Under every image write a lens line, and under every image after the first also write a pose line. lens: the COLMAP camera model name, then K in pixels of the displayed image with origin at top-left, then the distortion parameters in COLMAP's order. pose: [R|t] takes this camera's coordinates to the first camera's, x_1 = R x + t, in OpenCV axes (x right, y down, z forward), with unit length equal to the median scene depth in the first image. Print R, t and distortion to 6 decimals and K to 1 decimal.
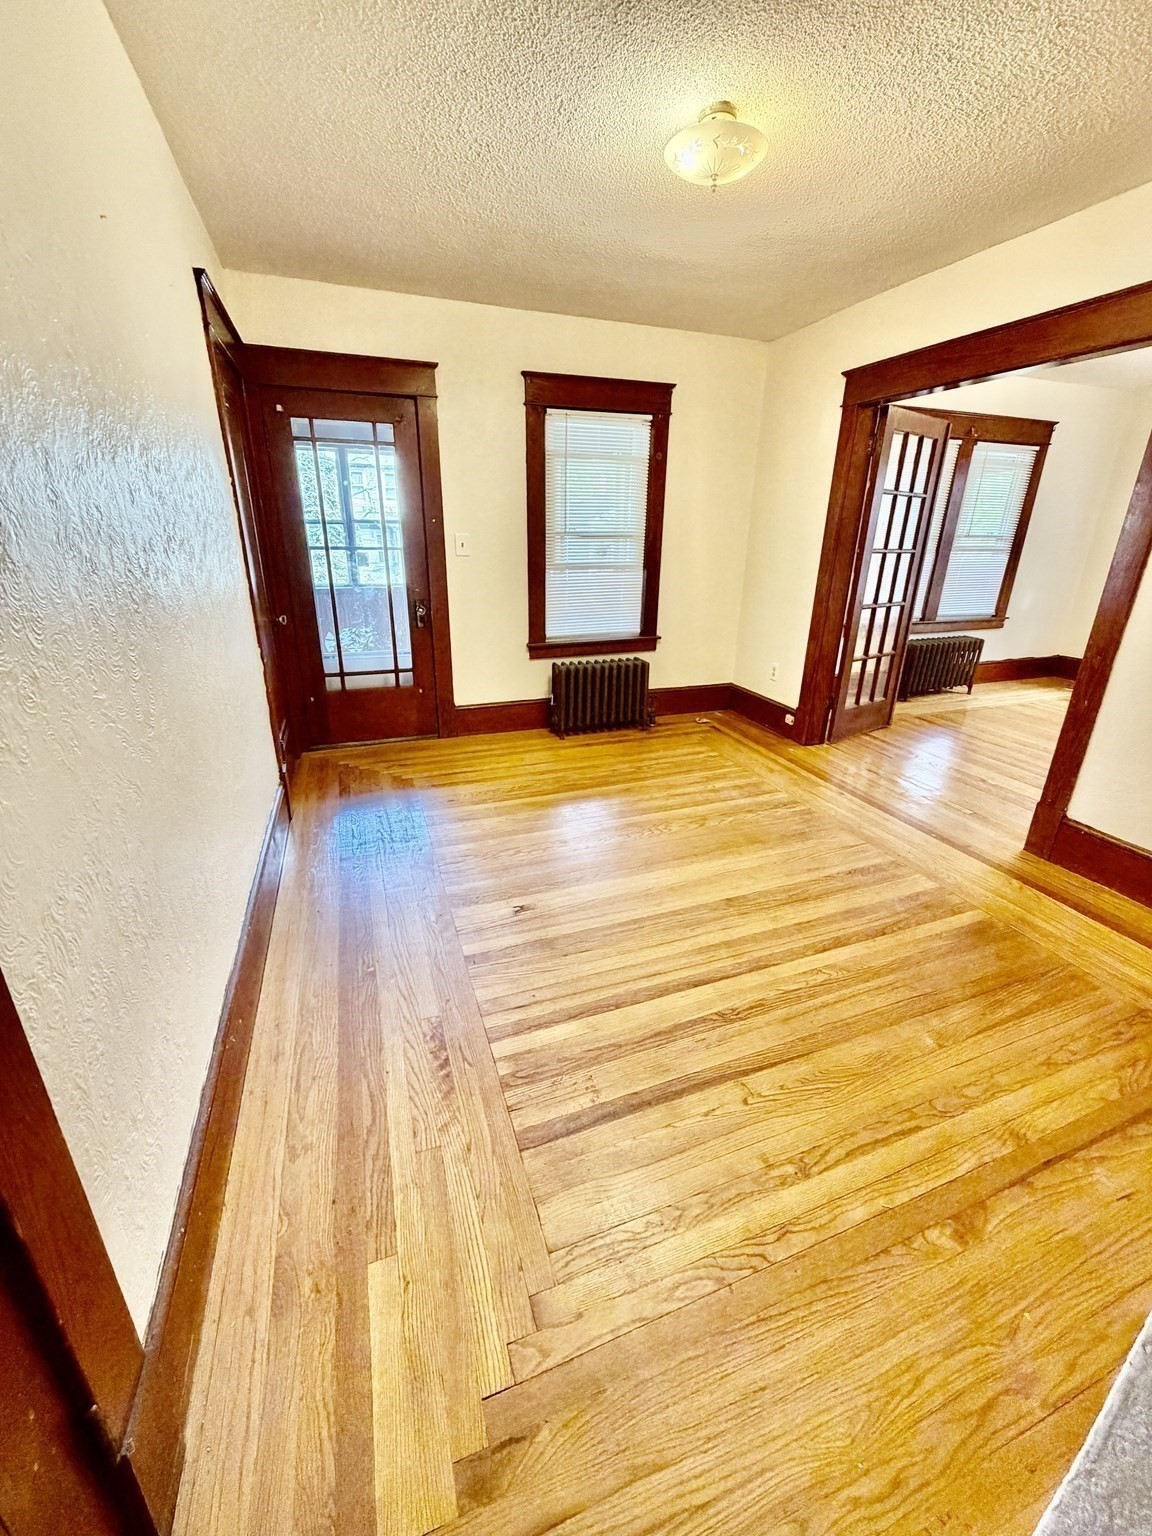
lens RADIAL K [[608.9, 0, 576.5], [0, 608.9, 739.6], [0, 0, 1]] dist [0.003353, -0.000099]
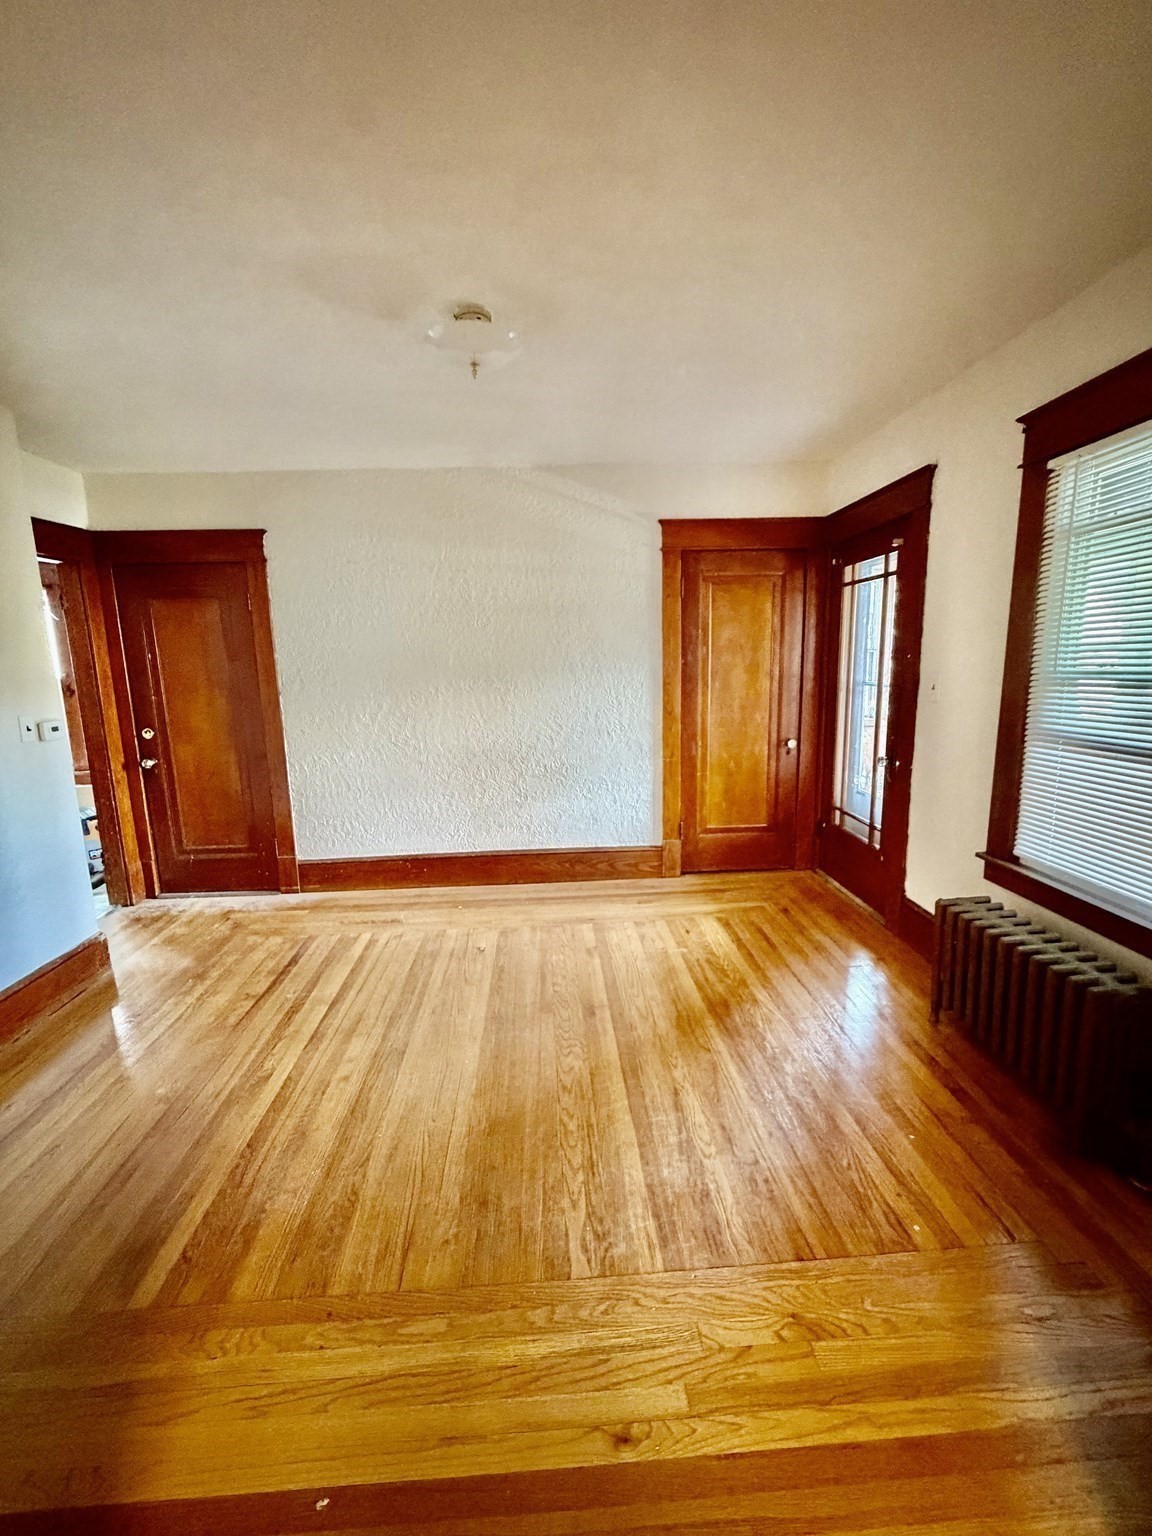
lens RADIAL K [[608.9, 0, 574.0], [0, 608.9, 761.8], [0, 0, 1]] dist [0.003353, -0.000099]
pose [[-0.296370, 0.156079, -0.942234, 0.725368], [-0.285308, 0.927040, 0.243303, -0.338503], [0.911463, 0.340934, -0.230217, 0.952468]]
